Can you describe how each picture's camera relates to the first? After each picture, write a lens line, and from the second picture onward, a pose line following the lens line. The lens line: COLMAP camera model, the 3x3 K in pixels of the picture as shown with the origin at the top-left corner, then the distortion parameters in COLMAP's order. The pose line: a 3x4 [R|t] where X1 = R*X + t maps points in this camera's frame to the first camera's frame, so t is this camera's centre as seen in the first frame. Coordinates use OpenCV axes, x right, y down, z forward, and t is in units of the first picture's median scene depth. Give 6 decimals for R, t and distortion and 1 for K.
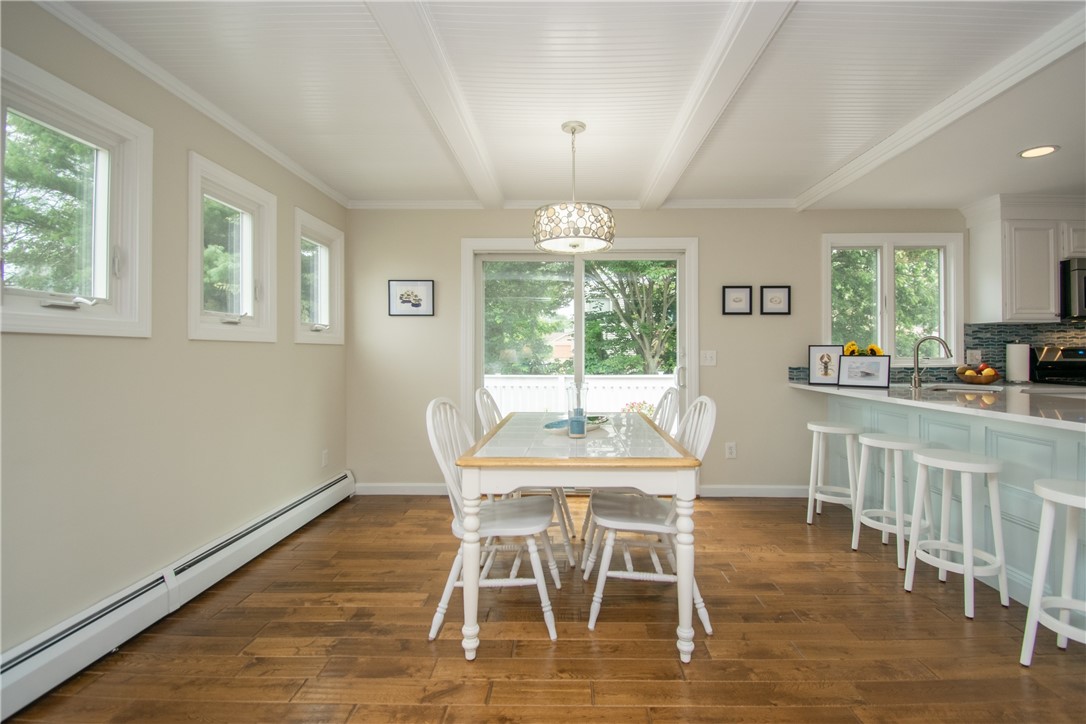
lens RADIAL K [[486.3, 0, 563.7], [0, 486.3, 349.2], [0, 0, 1]] dist [-0.011652, -0.007414]
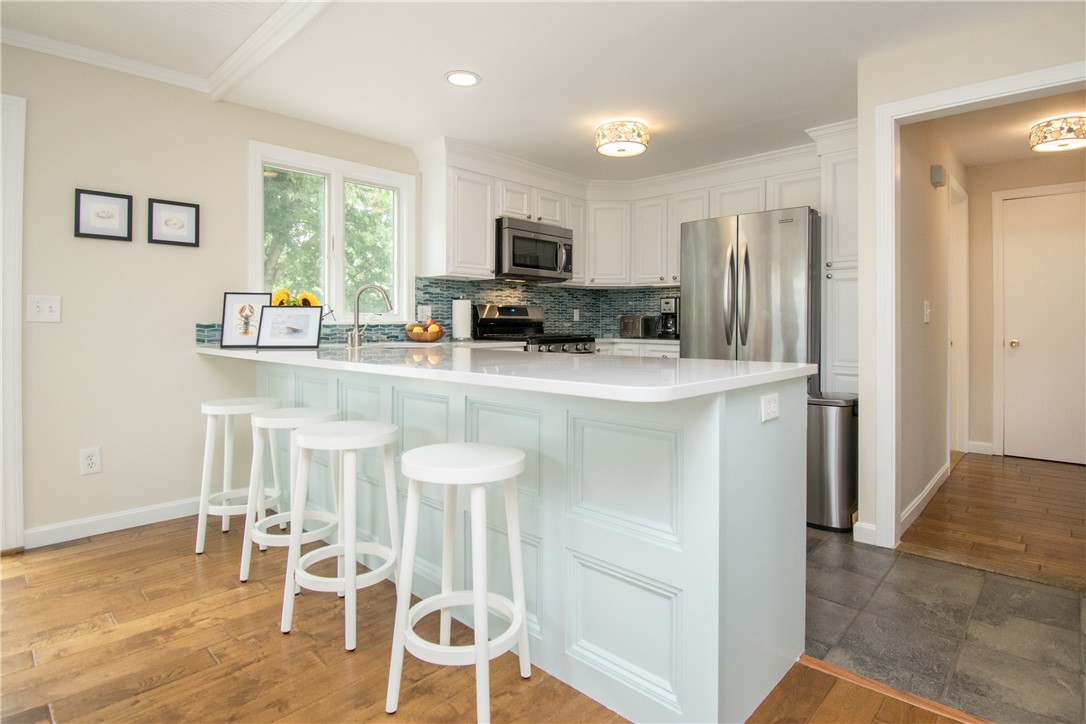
lens RADIAL K [[551.2, 0, 556.1], [0, 551.2, 328.7], [0, 0, 1]] dist [-0.042169, 0.004763]
pose [[0.659318, -0.003058, 0.751858, 0.241079], [-0.006244, 0.999935, 0.009543, 0.035509], [-0.751838, -0.010987, 0.659257, 0.124905]]
